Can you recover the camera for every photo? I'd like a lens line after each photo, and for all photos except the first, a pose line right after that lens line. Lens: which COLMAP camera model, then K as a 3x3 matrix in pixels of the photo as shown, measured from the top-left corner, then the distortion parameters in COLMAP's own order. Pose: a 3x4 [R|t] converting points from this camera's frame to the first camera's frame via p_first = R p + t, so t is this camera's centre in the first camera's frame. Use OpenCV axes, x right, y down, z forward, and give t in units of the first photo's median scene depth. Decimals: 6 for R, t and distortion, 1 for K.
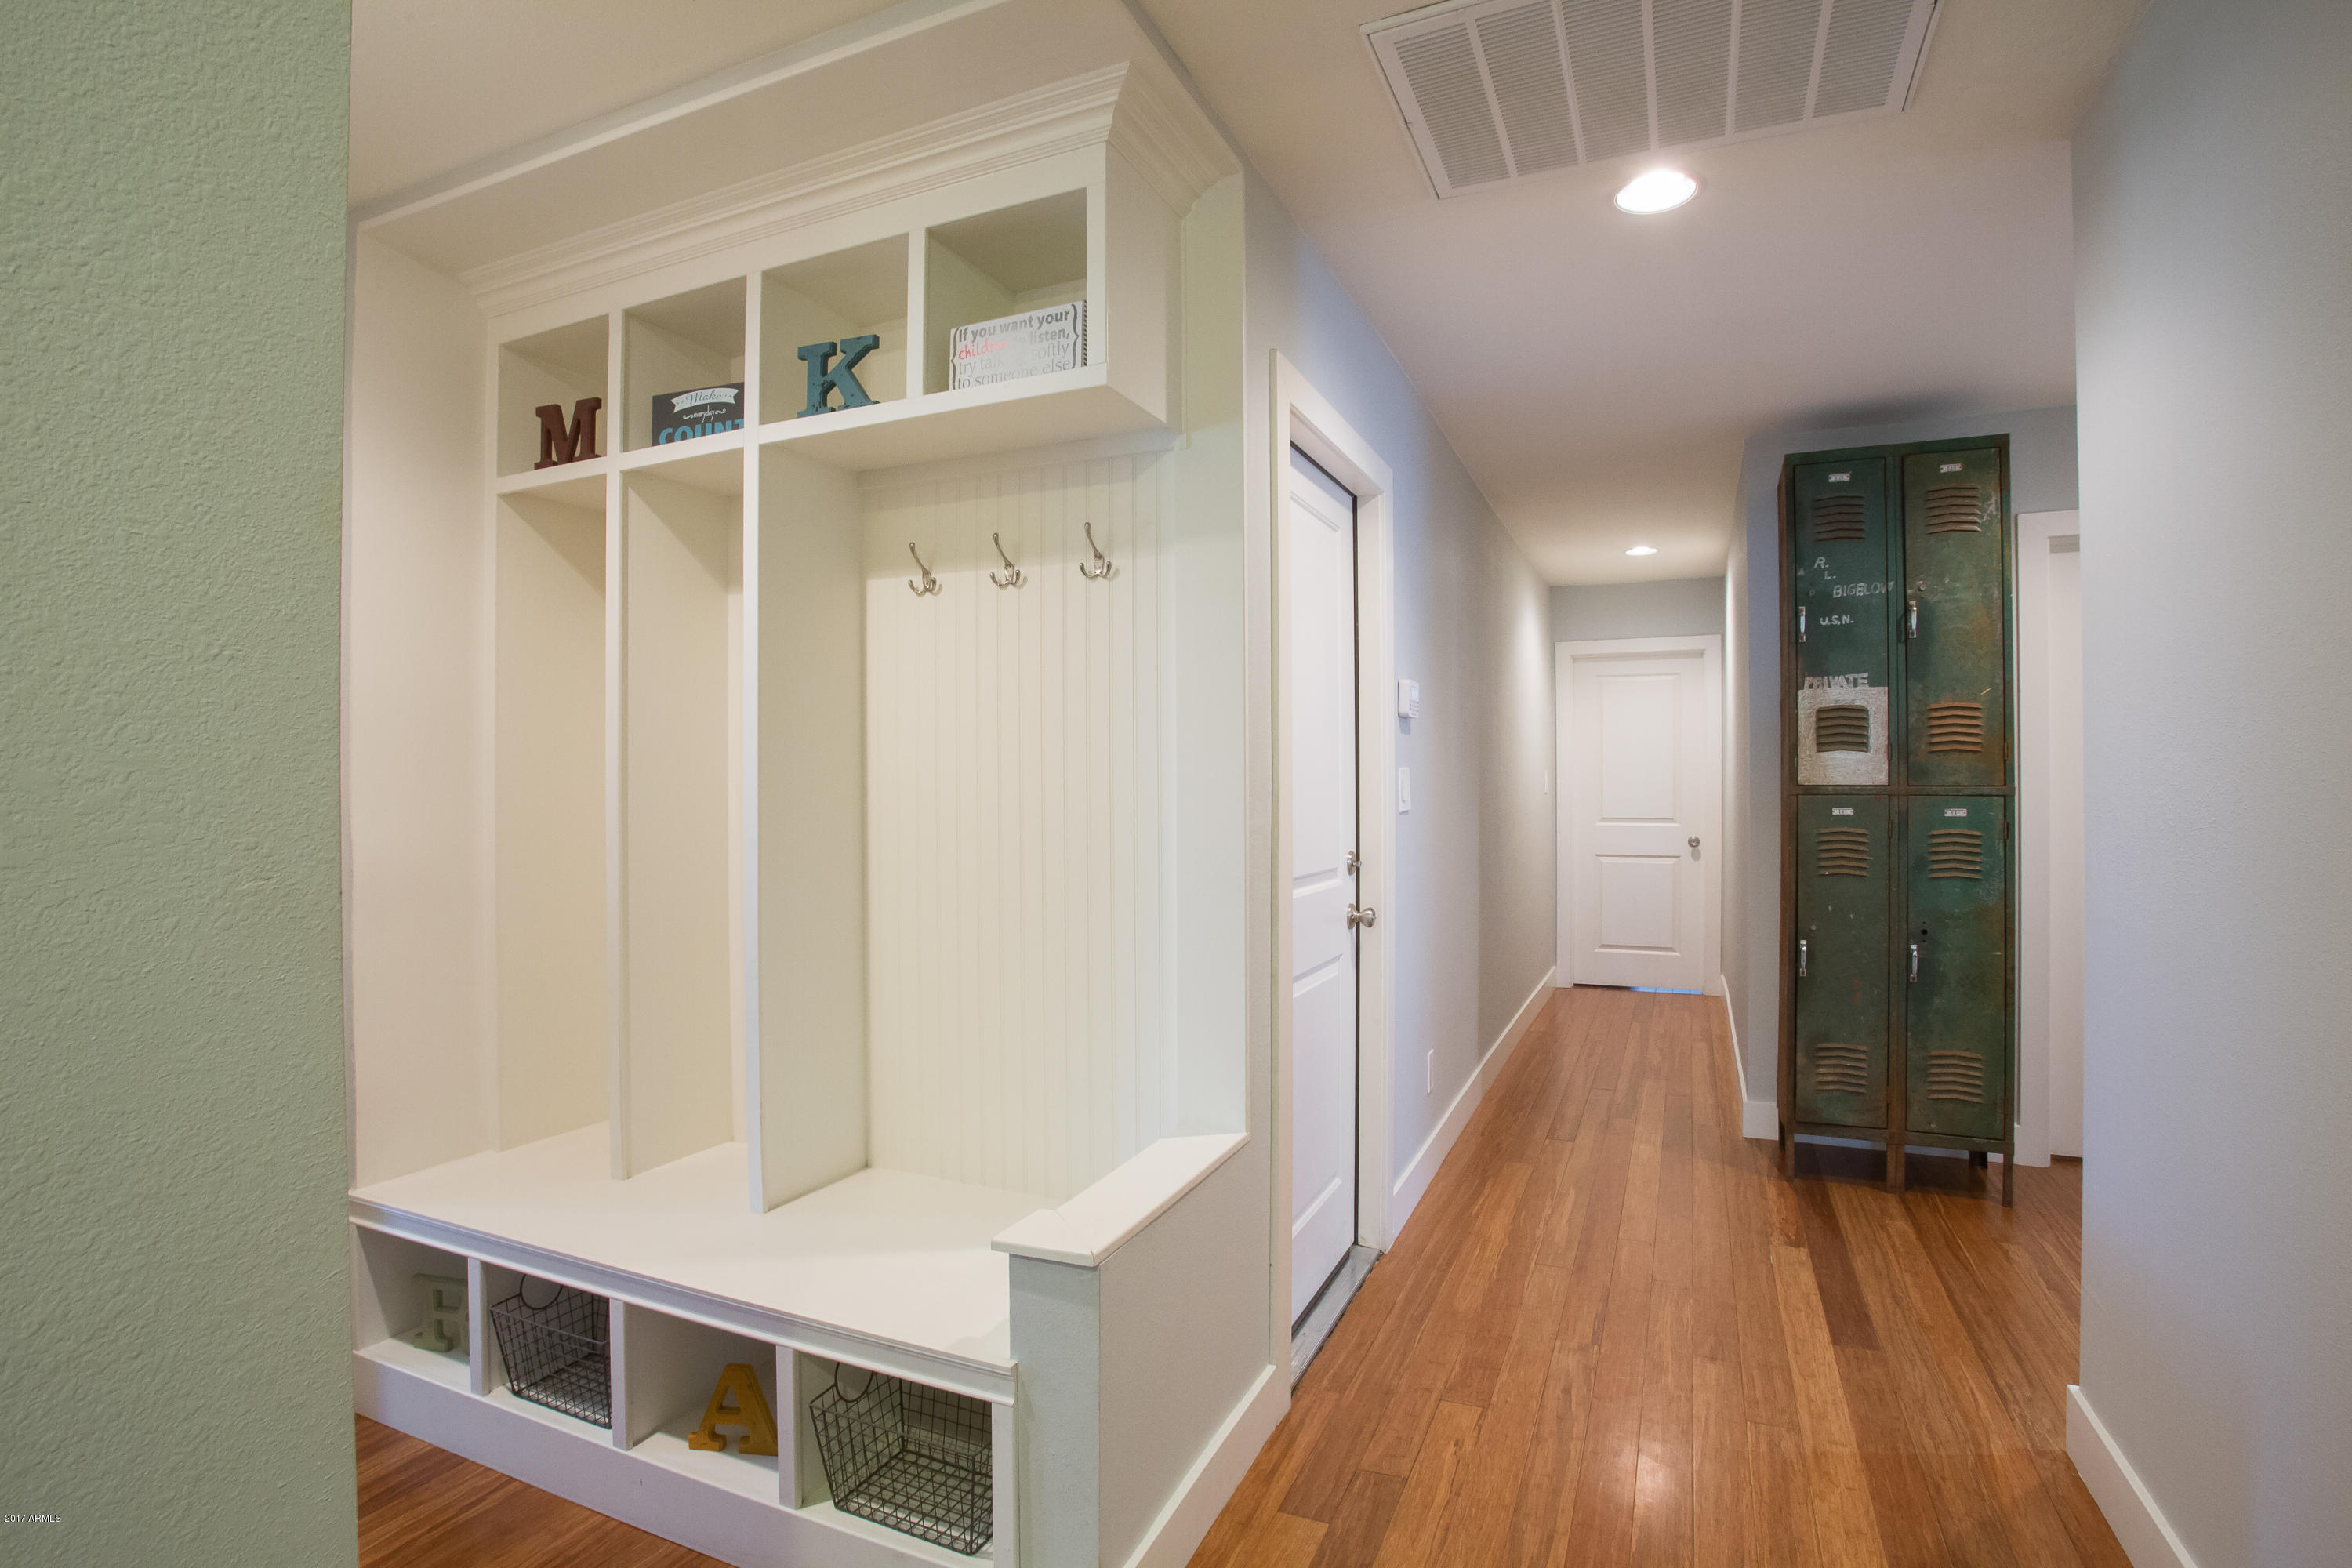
lens RADIAL K [[1170.0, 0, 1176.0], [0, 1170.0, 784.0], [0, 0, 1]] dist [-0.049565, 0.019361]
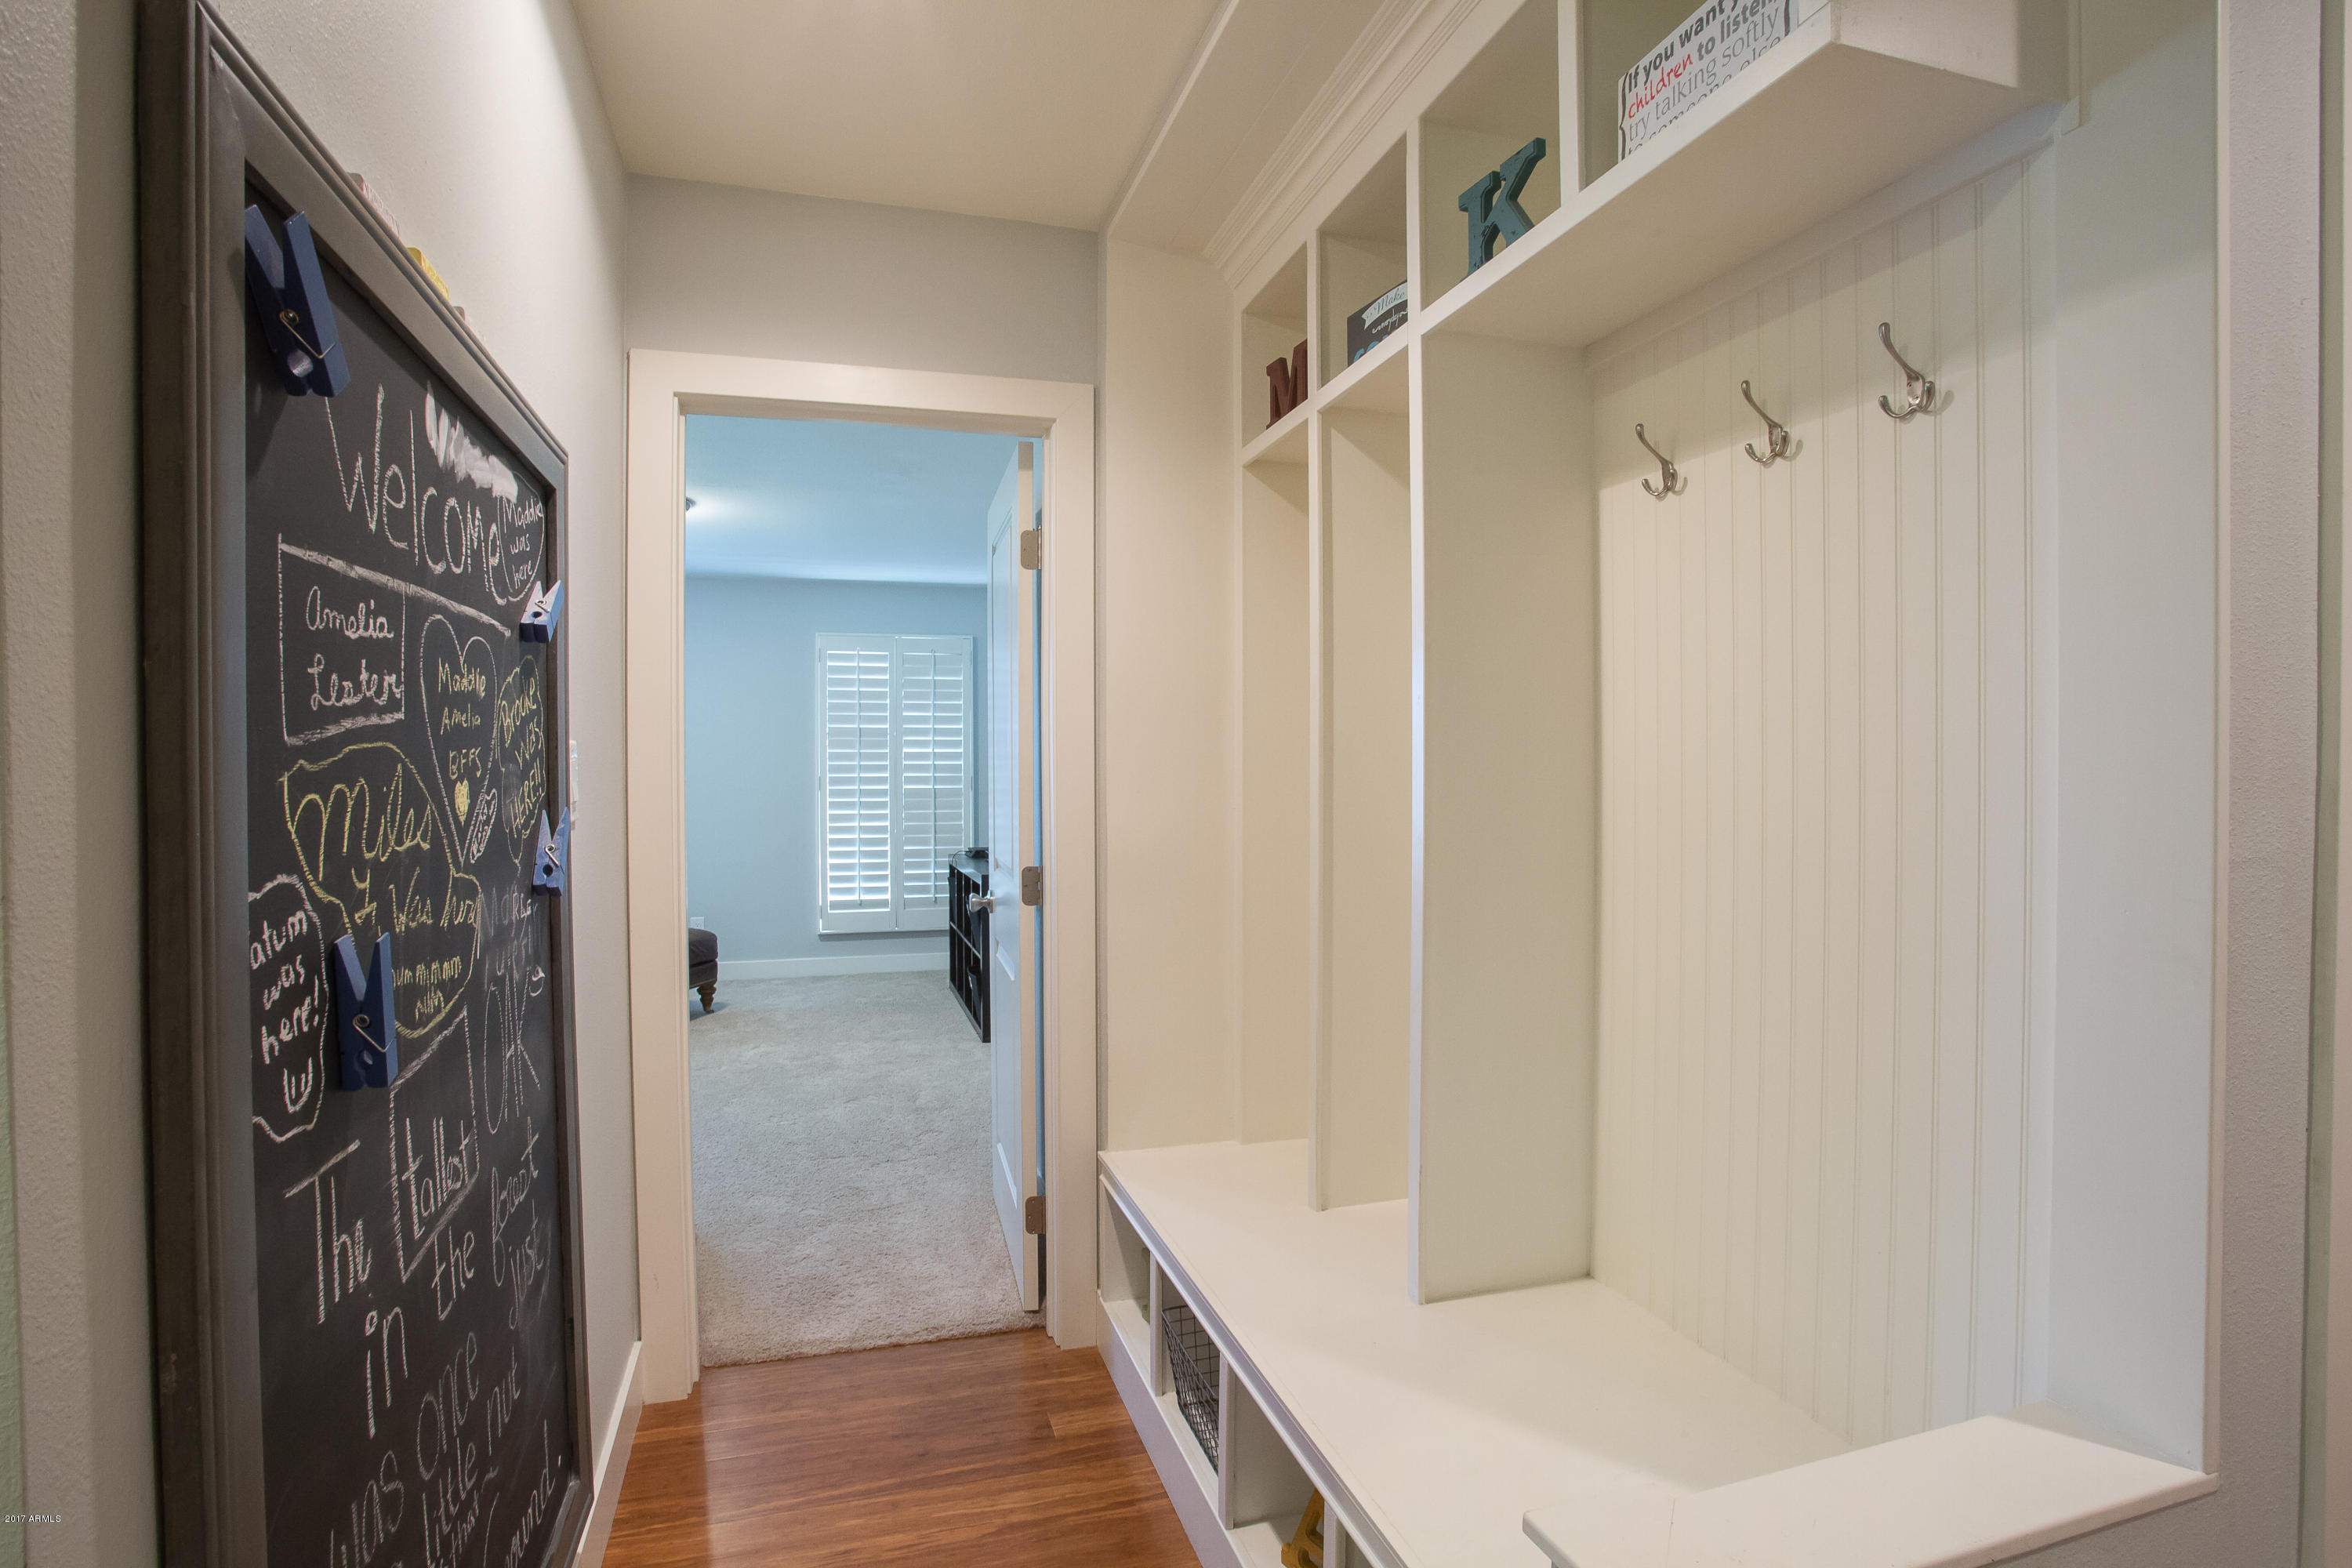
lens RADIAL K [[1170.0, 0, 1176.0], [0, 1170.0, 784.0], [0, 0, 1]] dist [-0.049565, 0.019361]
pose [[0.655986, 0.012726, -0.754666, 0.127570], [-0.009995, 0.999917, 0.008173, 0.008357], [0.754707, 0.002181, 0.656058, 0.342221]]
